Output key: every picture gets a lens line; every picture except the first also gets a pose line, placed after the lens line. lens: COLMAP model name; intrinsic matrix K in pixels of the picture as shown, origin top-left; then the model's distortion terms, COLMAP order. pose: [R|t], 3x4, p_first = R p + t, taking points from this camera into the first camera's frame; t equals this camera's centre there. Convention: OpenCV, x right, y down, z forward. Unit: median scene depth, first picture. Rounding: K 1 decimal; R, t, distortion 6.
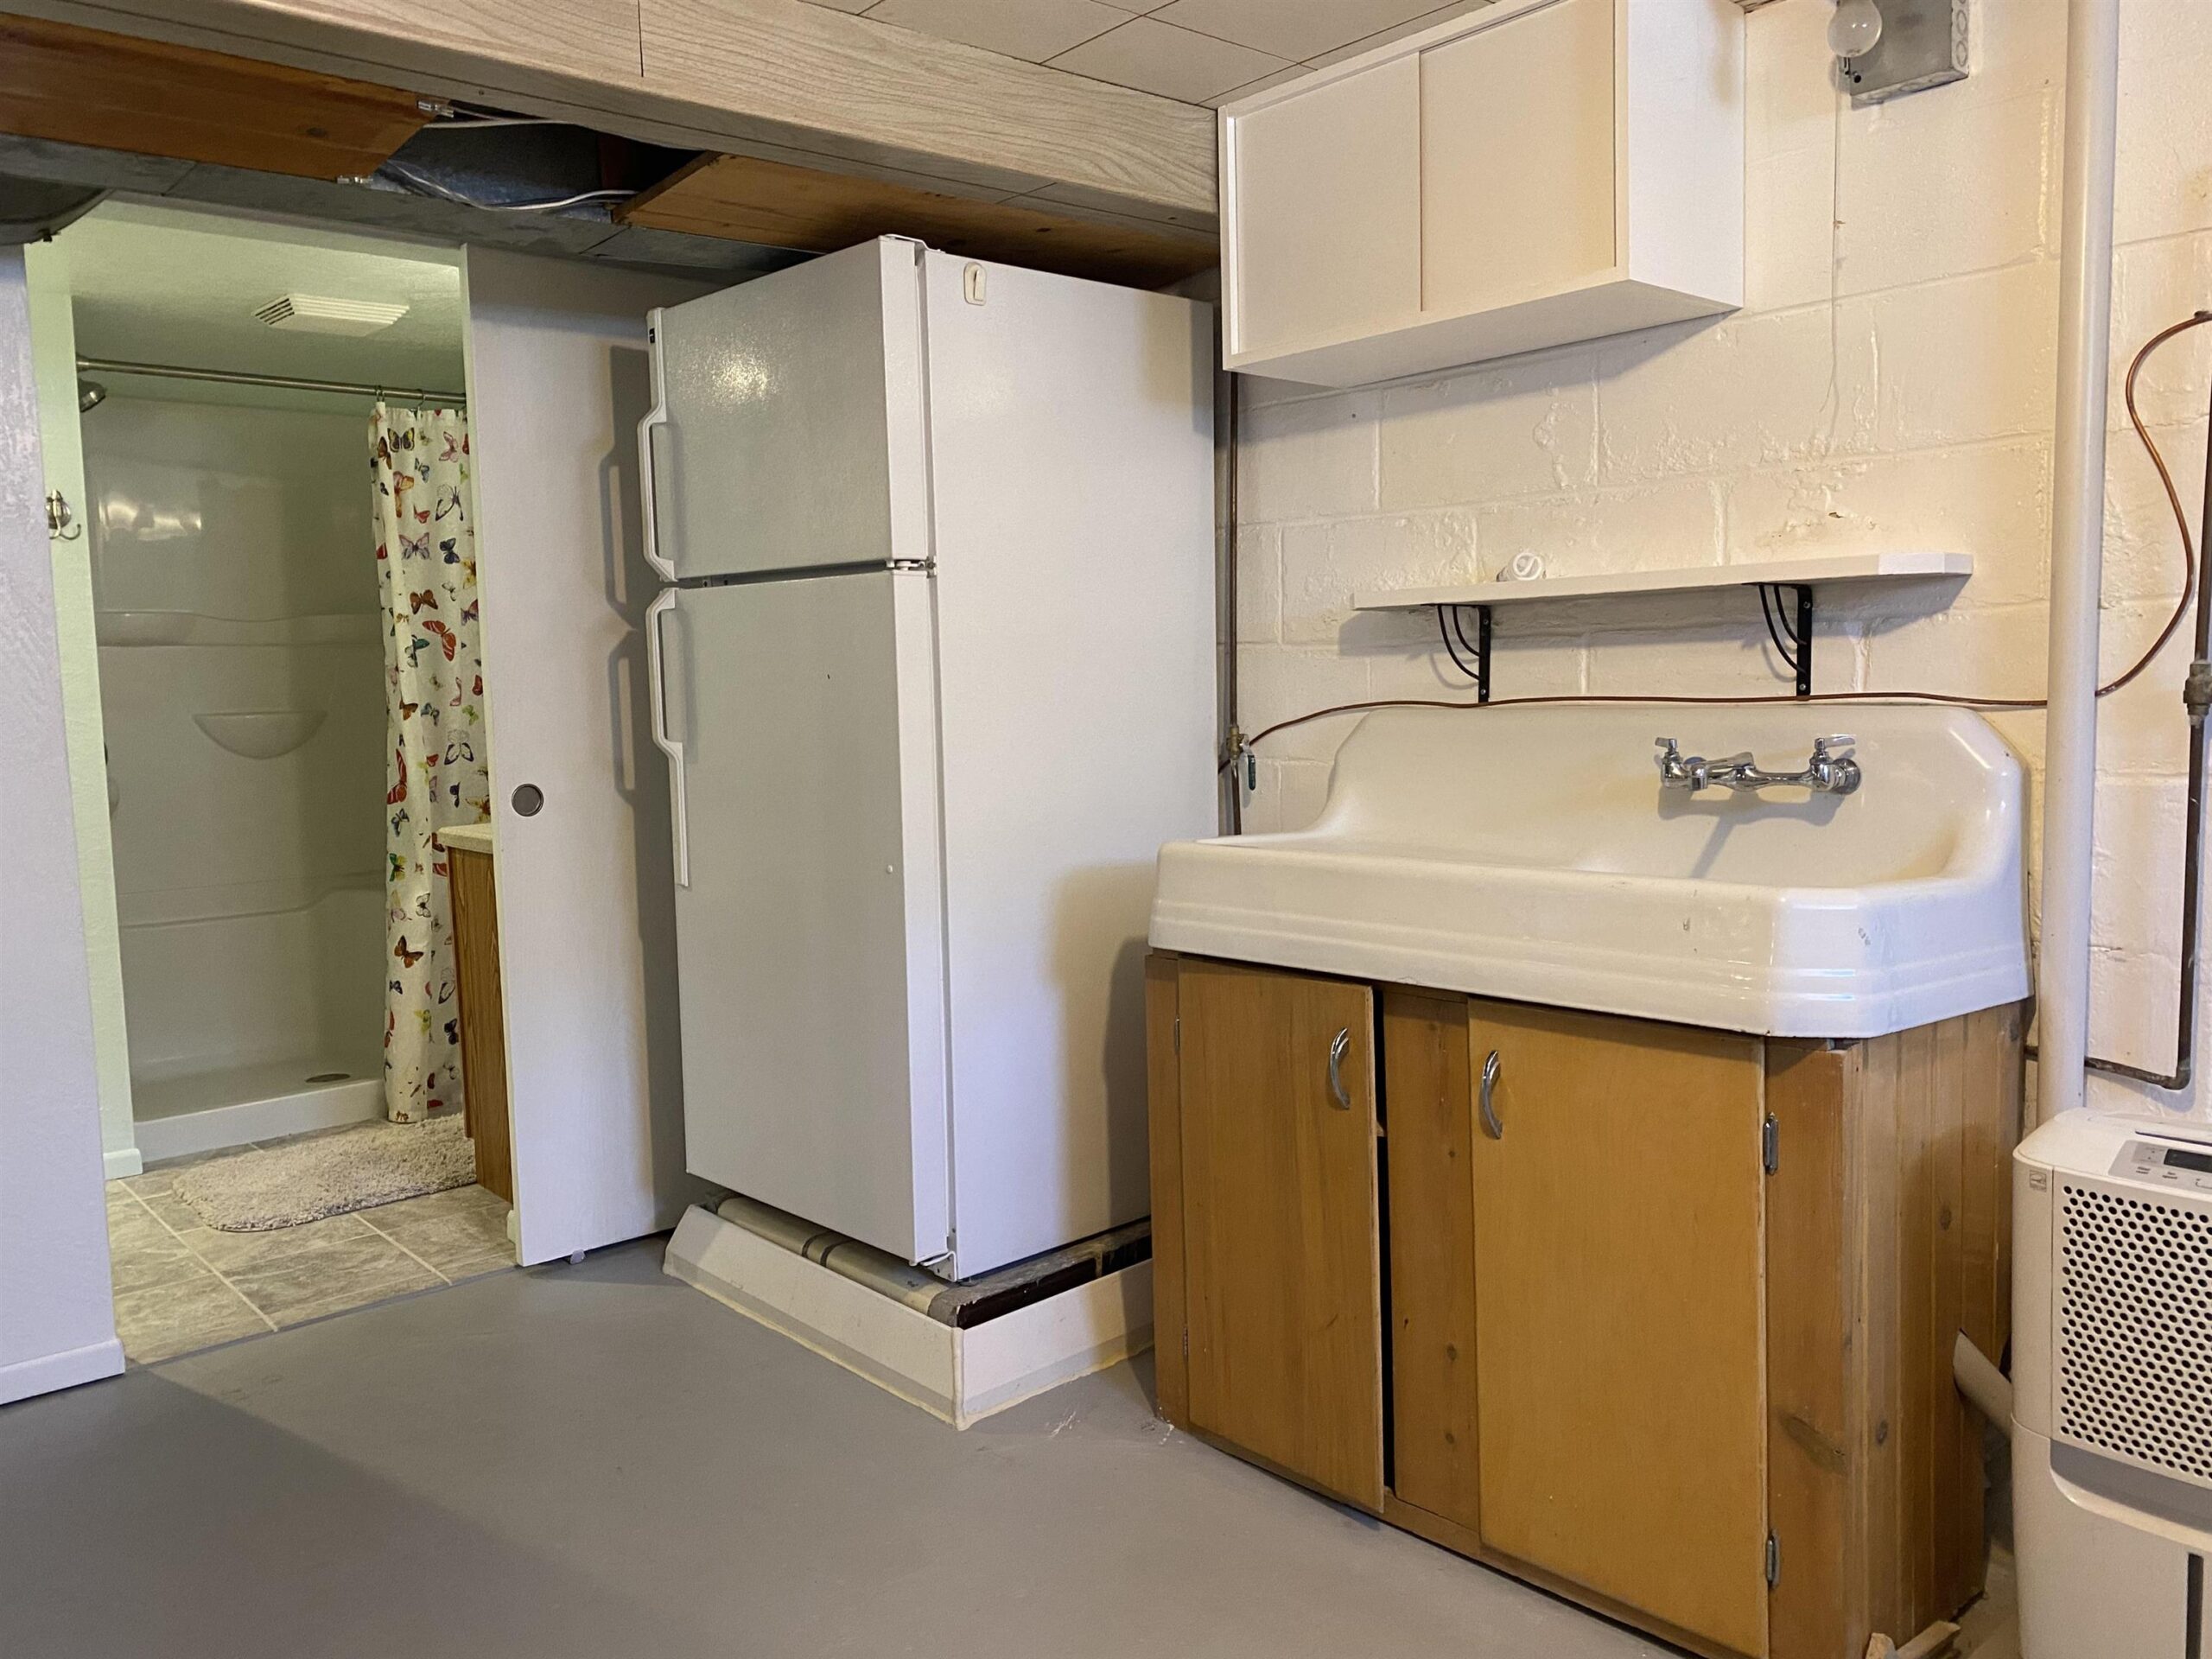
lens RADIAL K [[1694.8, 0, 1105.0], [0, 1694.8, 831.0], [0, 0, 1]] dist [0.004648, -0.005586]
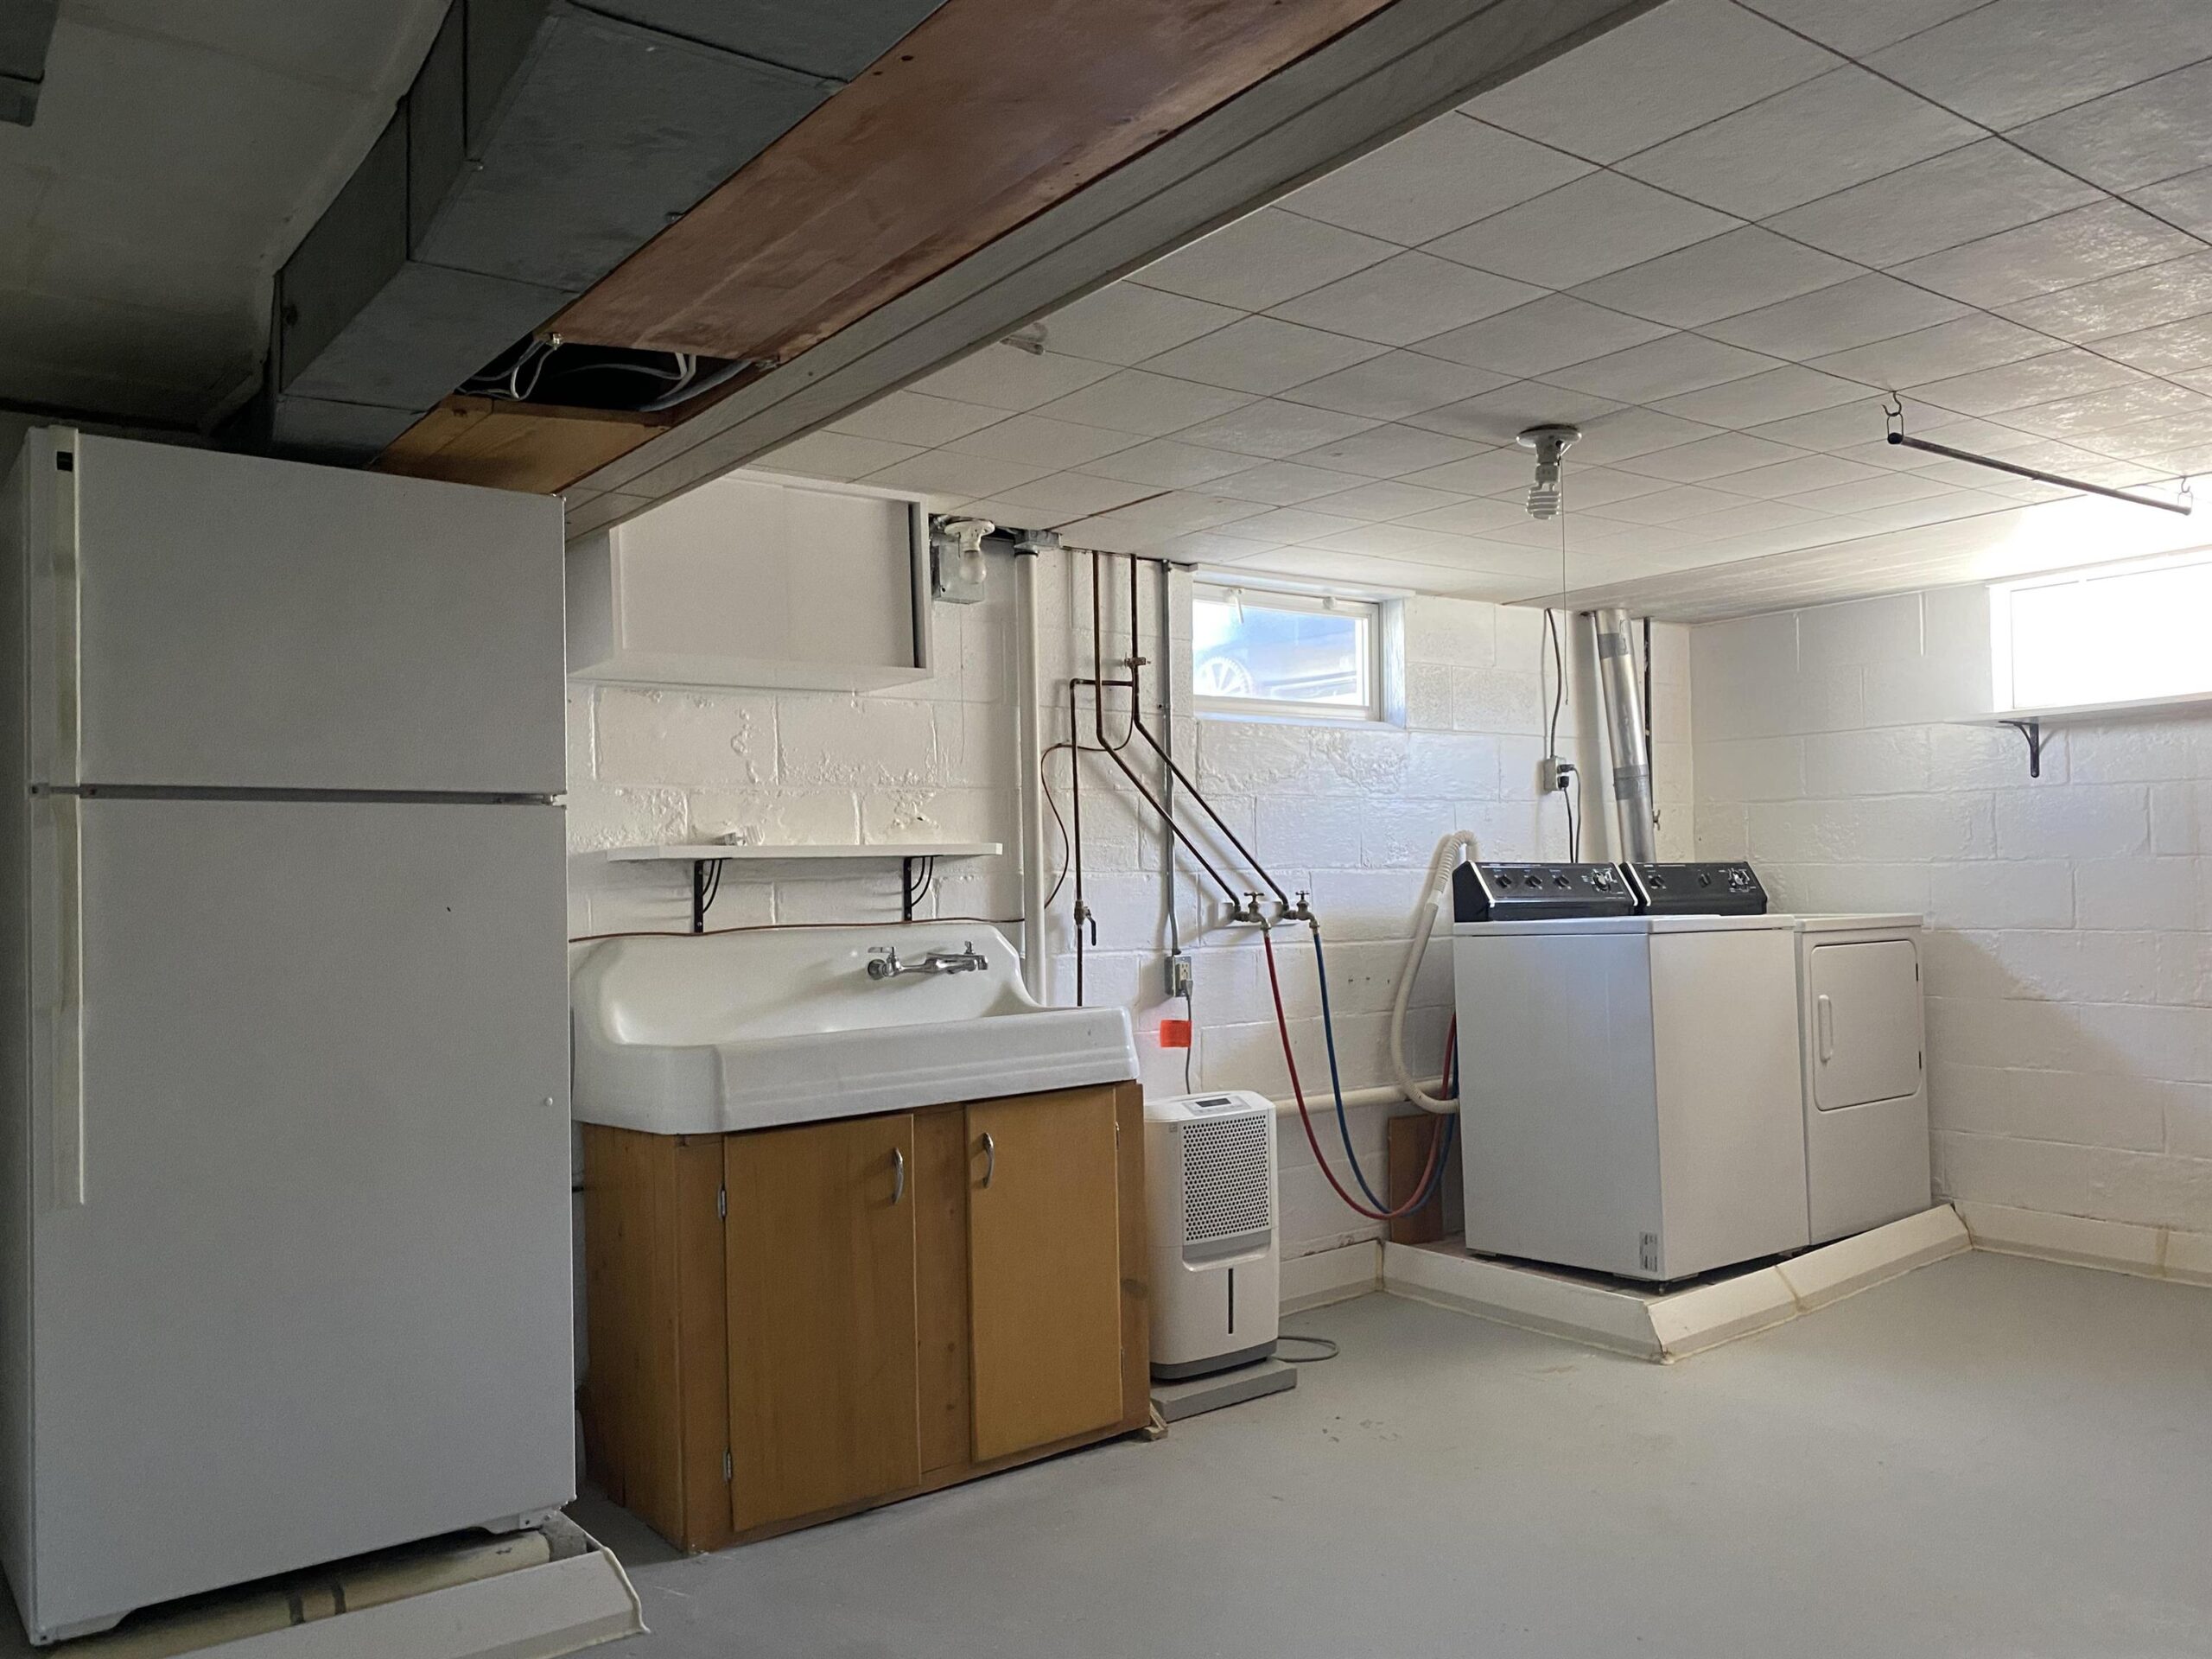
lens RADIAL K [[1694.8, 0, 1103.0], [0, 1694.8, 827.6], [0, 0, 1]] dist [0.004648, -0.005586]
pose [[0.069992, 0.056717, 0.995934, -1.153843], [0.112749, 0.991535, -0.064390, -0.036669], [-0.991155, 0.116797, 0.063005, 0.614159]]
